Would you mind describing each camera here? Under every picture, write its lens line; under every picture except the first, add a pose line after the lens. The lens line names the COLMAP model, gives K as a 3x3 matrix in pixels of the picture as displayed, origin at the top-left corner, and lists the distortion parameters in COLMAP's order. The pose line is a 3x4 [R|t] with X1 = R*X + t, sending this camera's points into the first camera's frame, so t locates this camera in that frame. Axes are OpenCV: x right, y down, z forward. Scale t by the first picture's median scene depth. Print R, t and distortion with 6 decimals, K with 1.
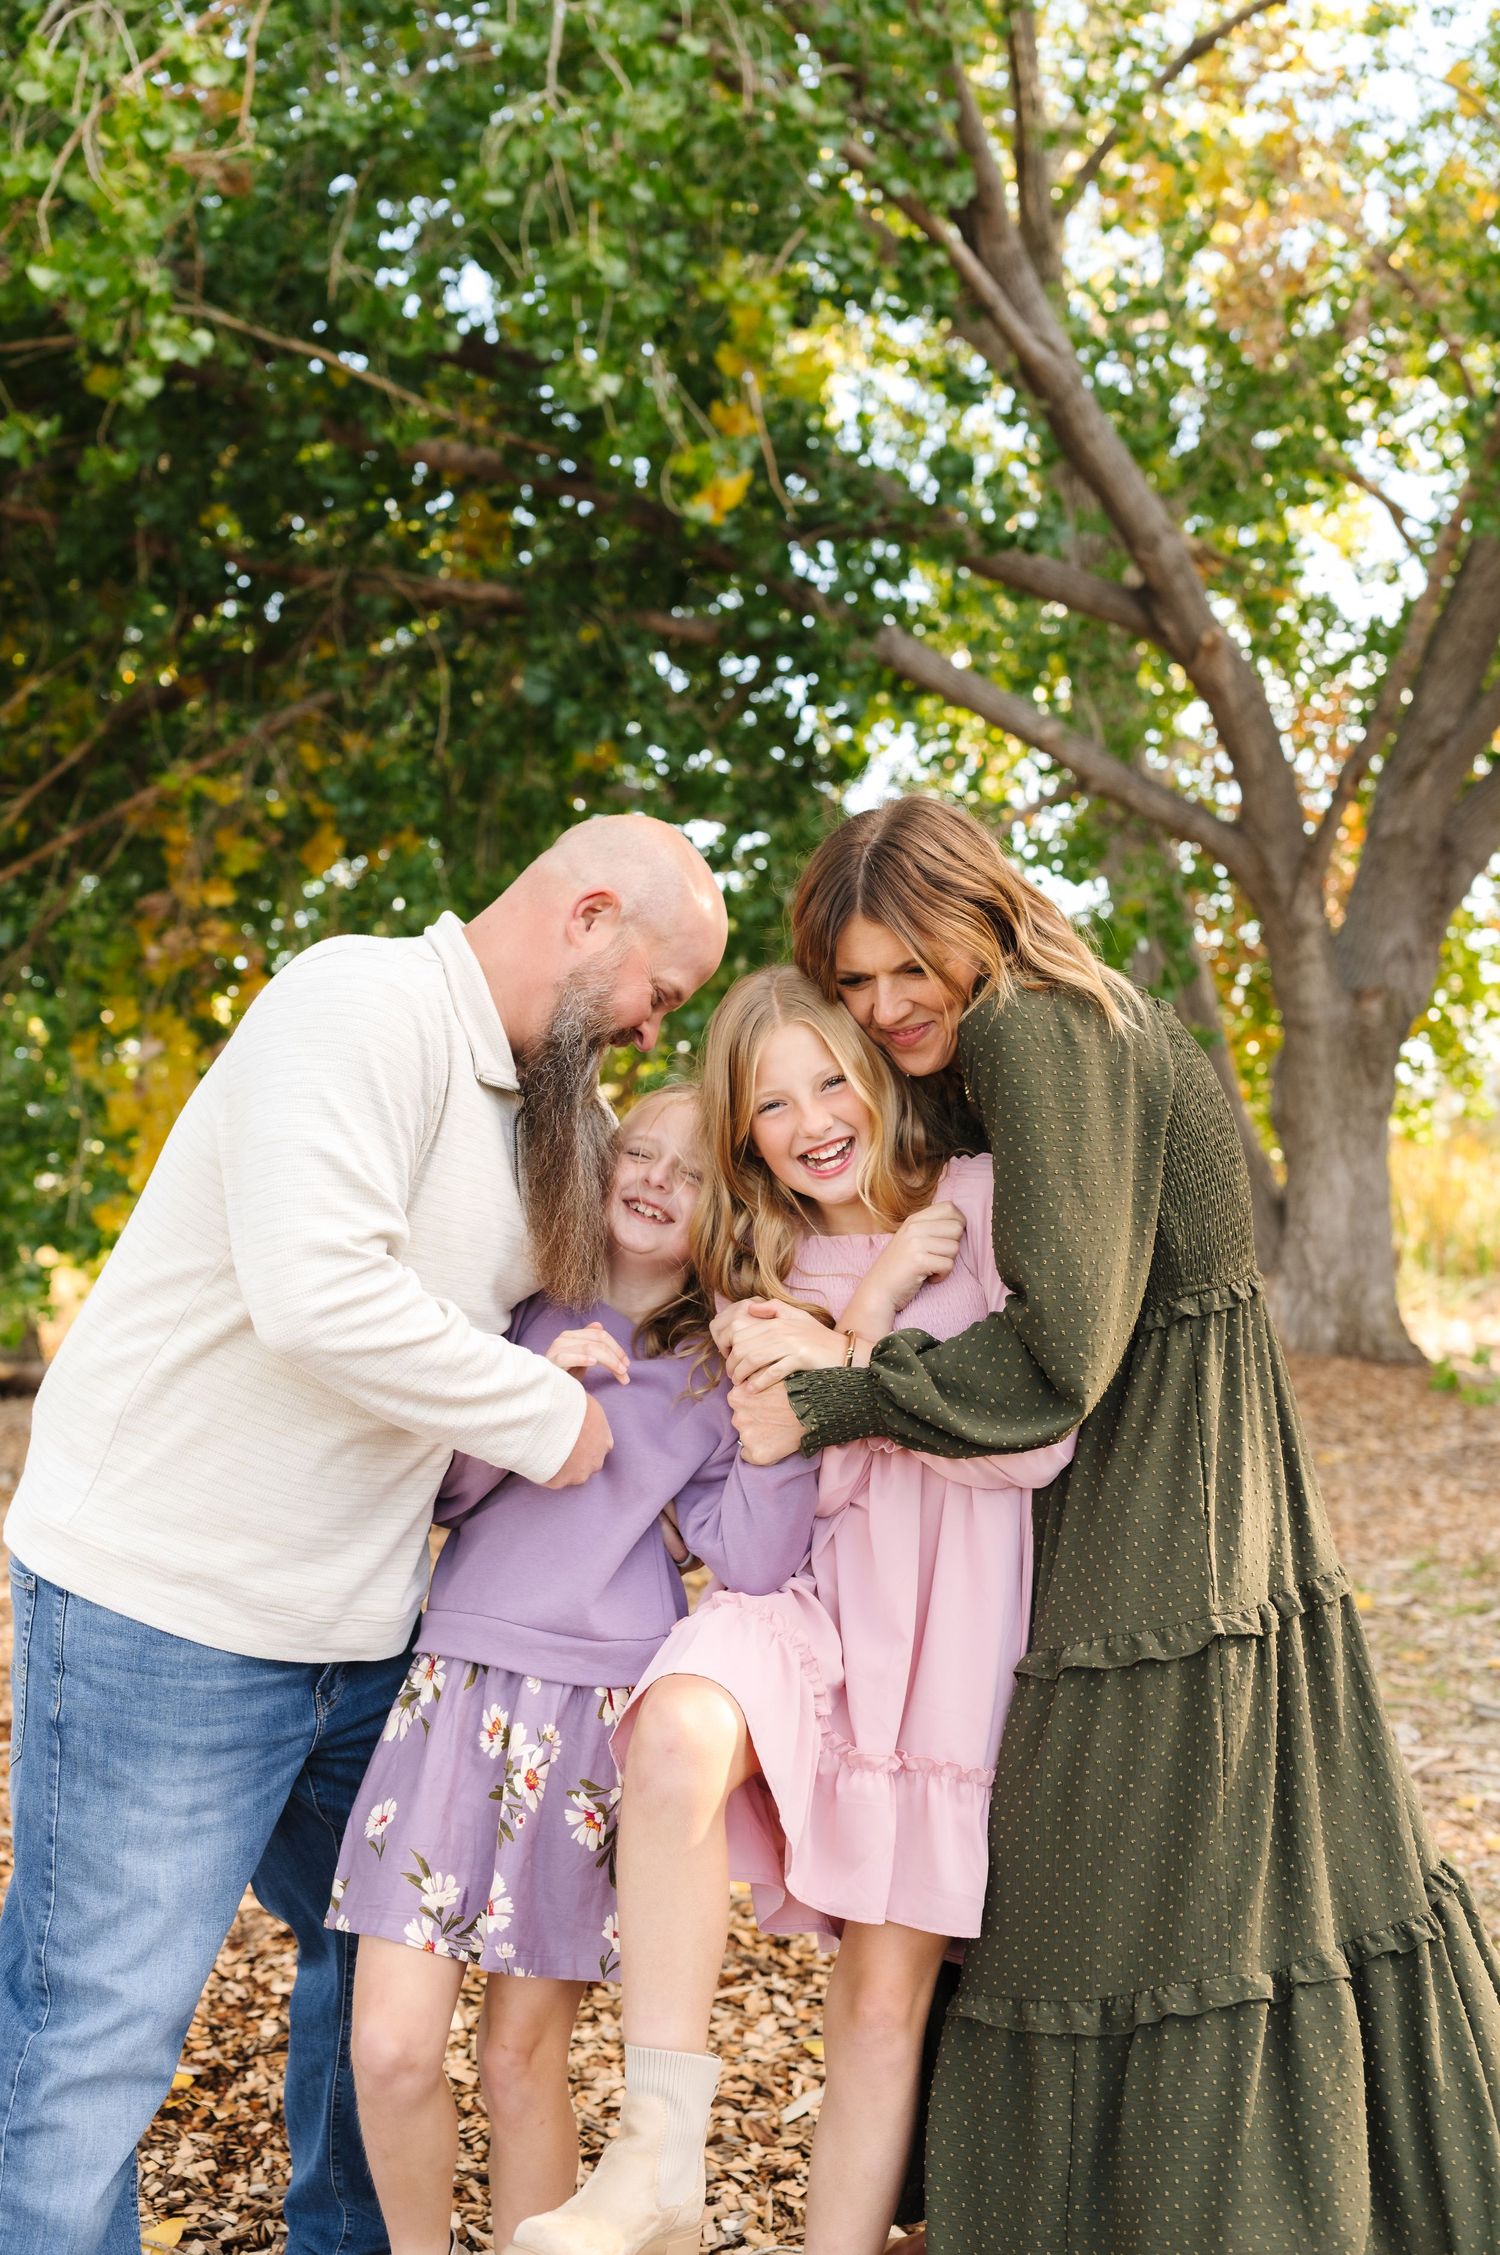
lens RADIAL K [[2312.9, 0, 746.2], [0, 2312.9, 1116.0], [0, 0, 1]] dist [-0.104696, 0.000000]
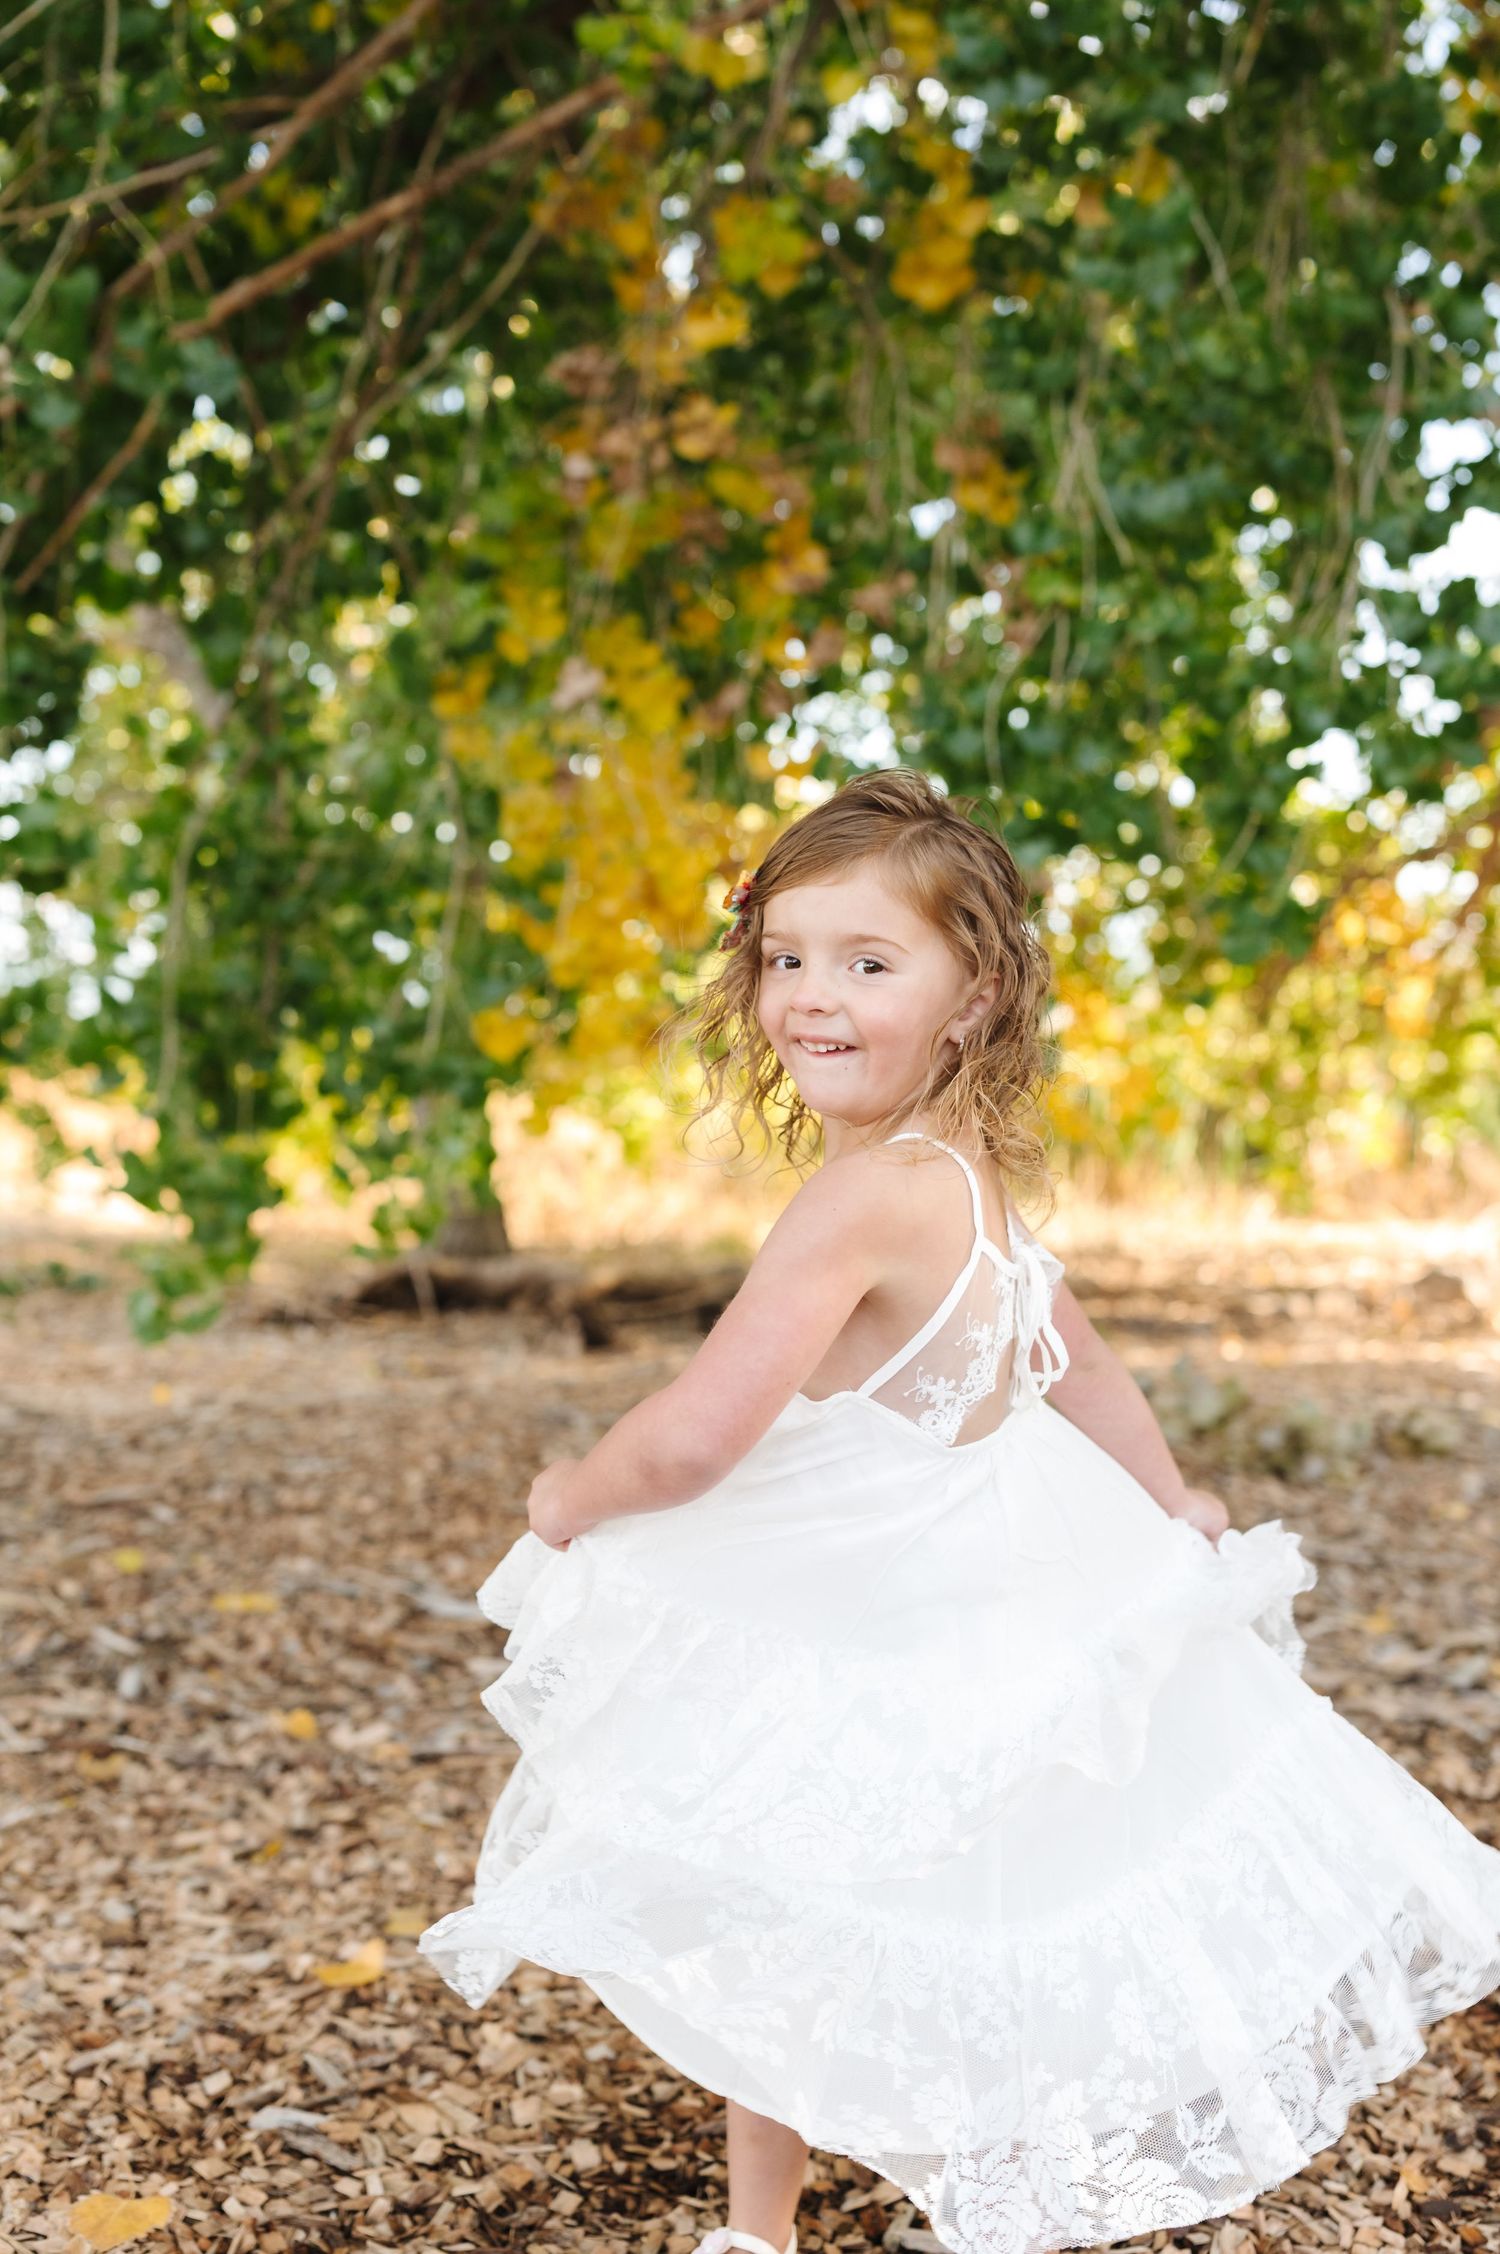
lens RADIAL K [[2311.9, 0, 746.7], [0, 2311.9, 1121.6], [0, 0, 1]] dist [-0.104696, 0.000000]
pose [[0.970354, 0.028748, -0.239971, -0.113086], [-0.010495, 0.996976, 0.076999, 0.025087], [0.241459, -0.072198, 0.967722, 0.564914]]
